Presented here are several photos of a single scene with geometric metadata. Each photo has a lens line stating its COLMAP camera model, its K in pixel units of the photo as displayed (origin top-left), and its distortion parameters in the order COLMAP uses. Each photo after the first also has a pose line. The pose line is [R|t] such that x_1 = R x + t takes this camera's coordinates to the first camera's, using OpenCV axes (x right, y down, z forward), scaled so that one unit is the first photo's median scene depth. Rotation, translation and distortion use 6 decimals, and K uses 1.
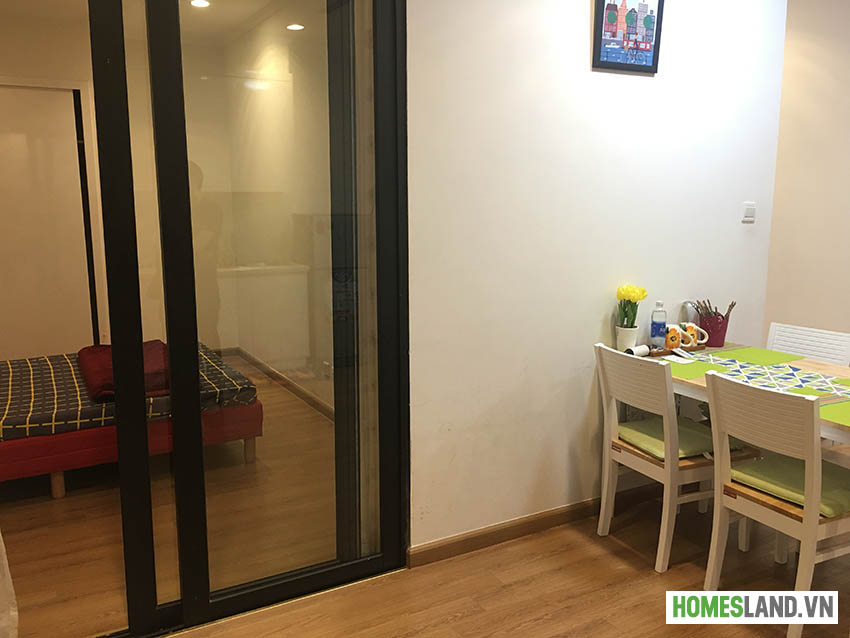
lens RADIAL K [[712.6, 0, 426.2], [0, 712.6, 315.1], [0, 0, 1]] dist [0.002147, -0.006481]
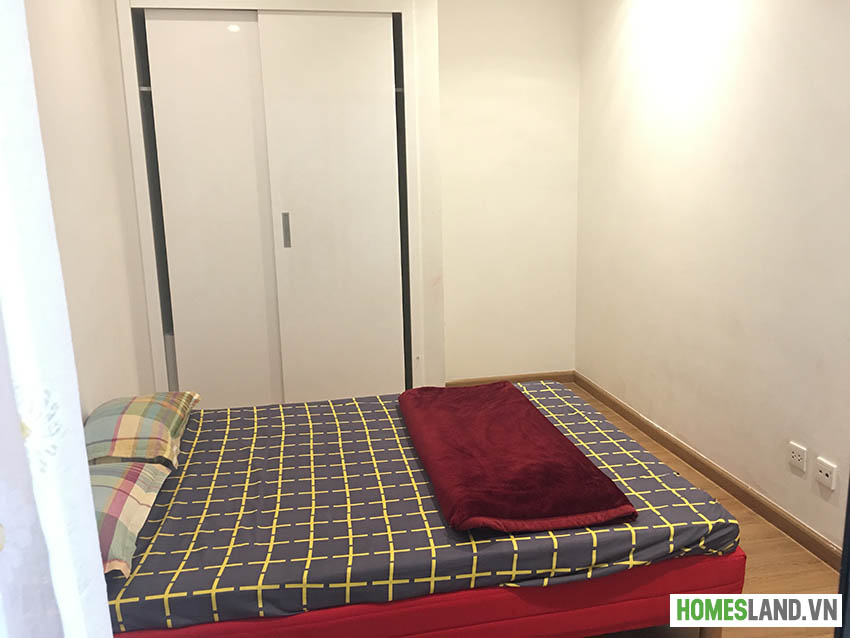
lens RADIAL K [[712.6, 0, 425.5], [0, 712.6, 322.6], [0, 0, 1]] dist [0.002147, -0.006481]
pose [[0.942933, 0.058815, -0.327747, -0.295278], [-0.044733, 0.997729, 0.050350, -0.059175], [0.329964, -0.032815, 0.943423, 0.452065]]
